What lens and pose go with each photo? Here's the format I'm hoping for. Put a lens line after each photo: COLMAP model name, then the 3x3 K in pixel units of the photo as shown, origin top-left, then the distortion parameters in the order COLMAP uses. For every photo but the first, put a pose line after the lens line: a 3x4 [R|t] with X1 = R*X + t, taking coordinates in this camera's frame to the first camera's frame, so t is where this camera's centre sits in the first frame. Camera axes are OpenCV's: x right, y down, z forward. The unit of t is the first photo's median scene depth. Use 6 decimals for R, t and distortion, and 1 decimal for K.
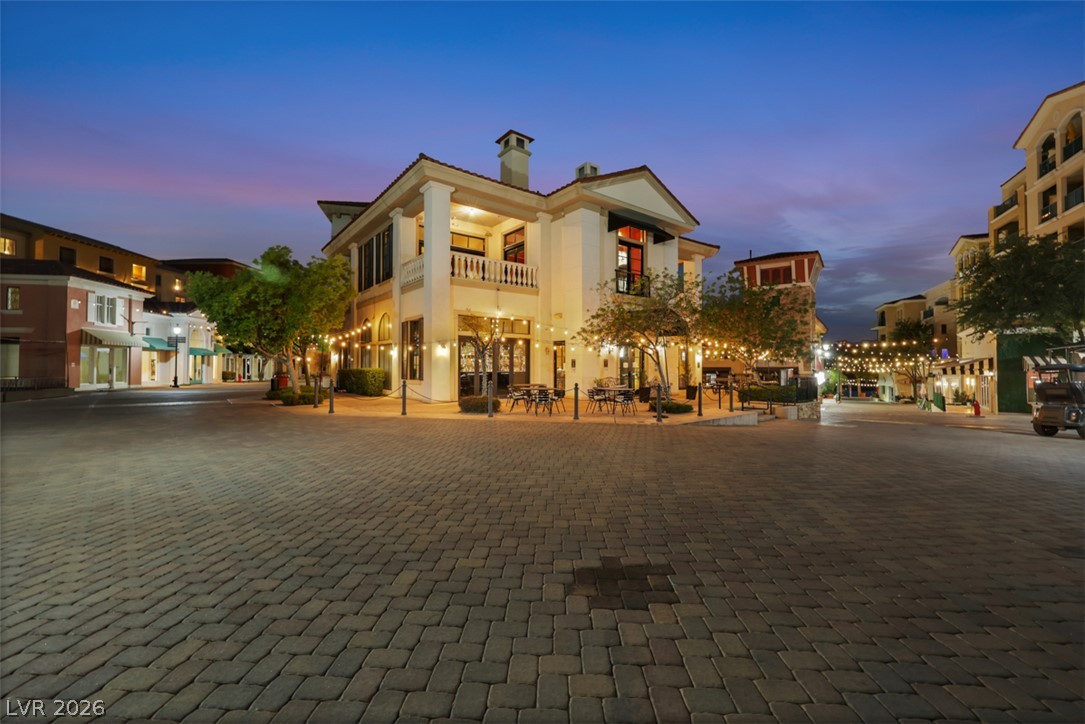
lens RADIAL K [[440.7, 0, 542.5], [0, 440.7, 362.0], [0, 0, 1]] dist [0.000025, 0.000155]
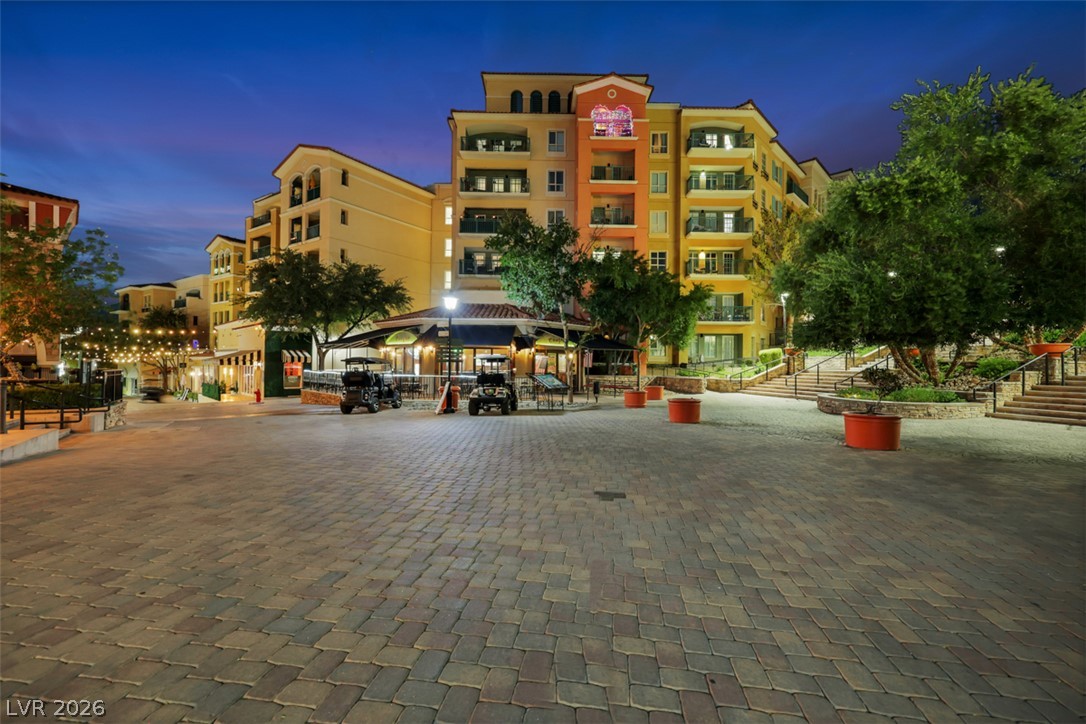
lens RADIAL K [[441.1, 0, 543.0], [0, 441.1, 362.0], [0, 0, 1]] dist [0.000025, 0.000155]
pose [[0.119961, 0.001421, 0.992778, -0.025691], [-0.024077, 0.999709, 0.001478, 0.001301], [-0.992487, -0.024080, 0.119960, 0.127663]]
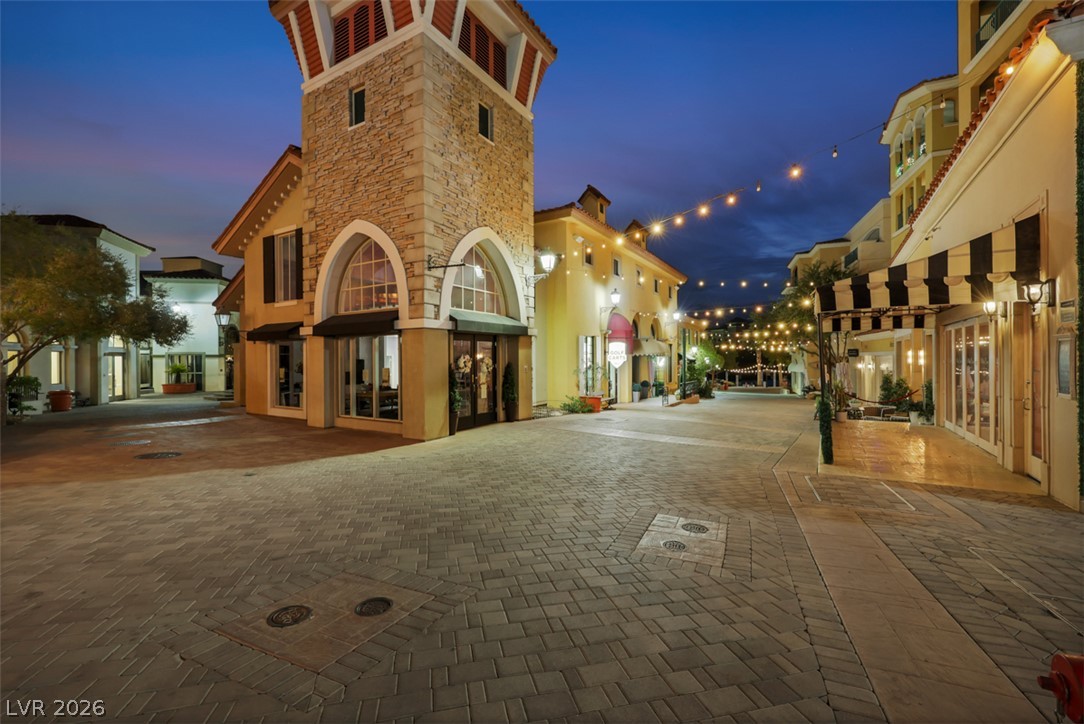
lens RADIAL K [[443.6, 0, 542.6], [0, 443.6, 358.2], [0, 0, 1]] dist [-0.001007, 0.000047]
pose [[0.996463, -0.010940, 0.083315, 0.740321], [0.010105, 0.999894, 0.010441, 0.049550], [-0.083421, -0.009563, 0.996469, 0.776792]]
